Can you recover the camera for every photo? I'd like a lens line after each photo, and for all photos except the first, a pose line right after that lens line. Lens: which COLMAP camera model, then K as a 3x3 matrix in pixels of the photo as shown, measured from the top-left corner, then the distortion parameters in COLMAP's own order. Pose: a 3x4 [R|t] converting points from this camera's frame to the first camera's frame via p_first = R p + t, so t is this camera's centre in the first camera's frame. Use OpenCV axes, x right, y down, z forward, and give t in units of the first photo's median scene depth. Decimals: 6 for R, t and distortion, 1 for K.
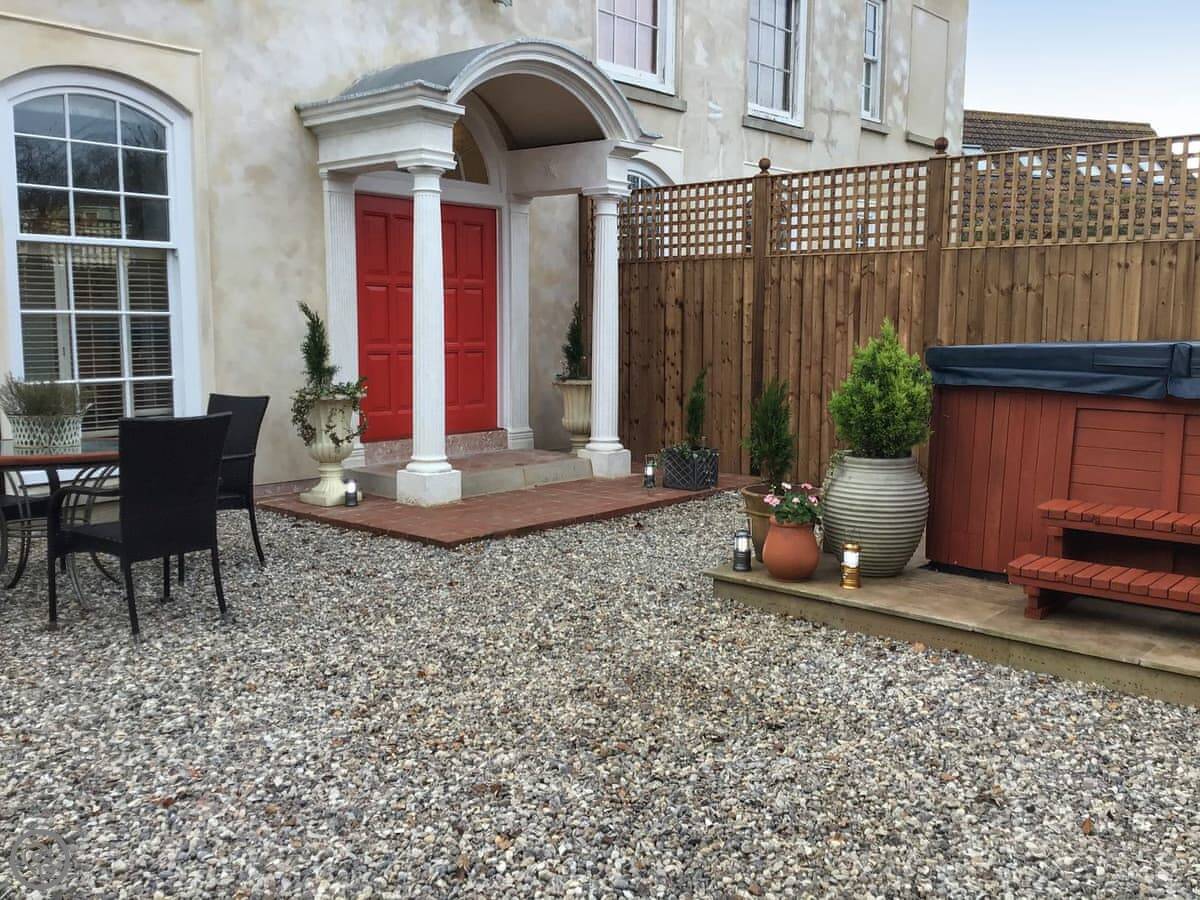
lens RADIAL K [[1085.3, 0, 600.0], [0, 1085.3, 450.0], [0, 0, 1]] dist [-0.000304, -0.007448]
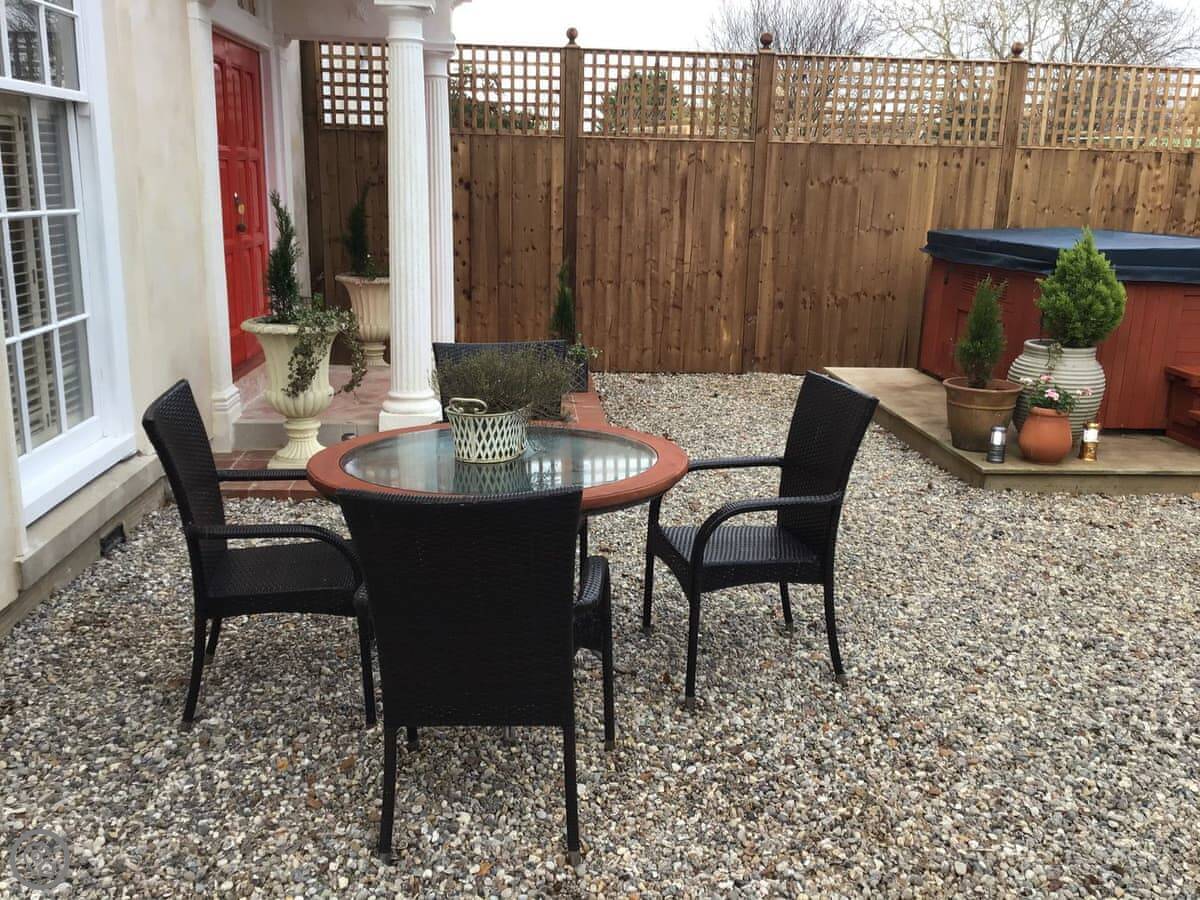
lens RADIAL K [[989.0, 0, 599.7], [0, 989.0, 413.7], [0, 0, 1]] dist [0.054891, -0.002231]
pose [[0.686448, -0.136416, 0.714269, -0.484788], [0.068294, 0.989999, 0.123442, -0.044977], [-0.723965, -0.035956, 0.688899, 0.382469]]
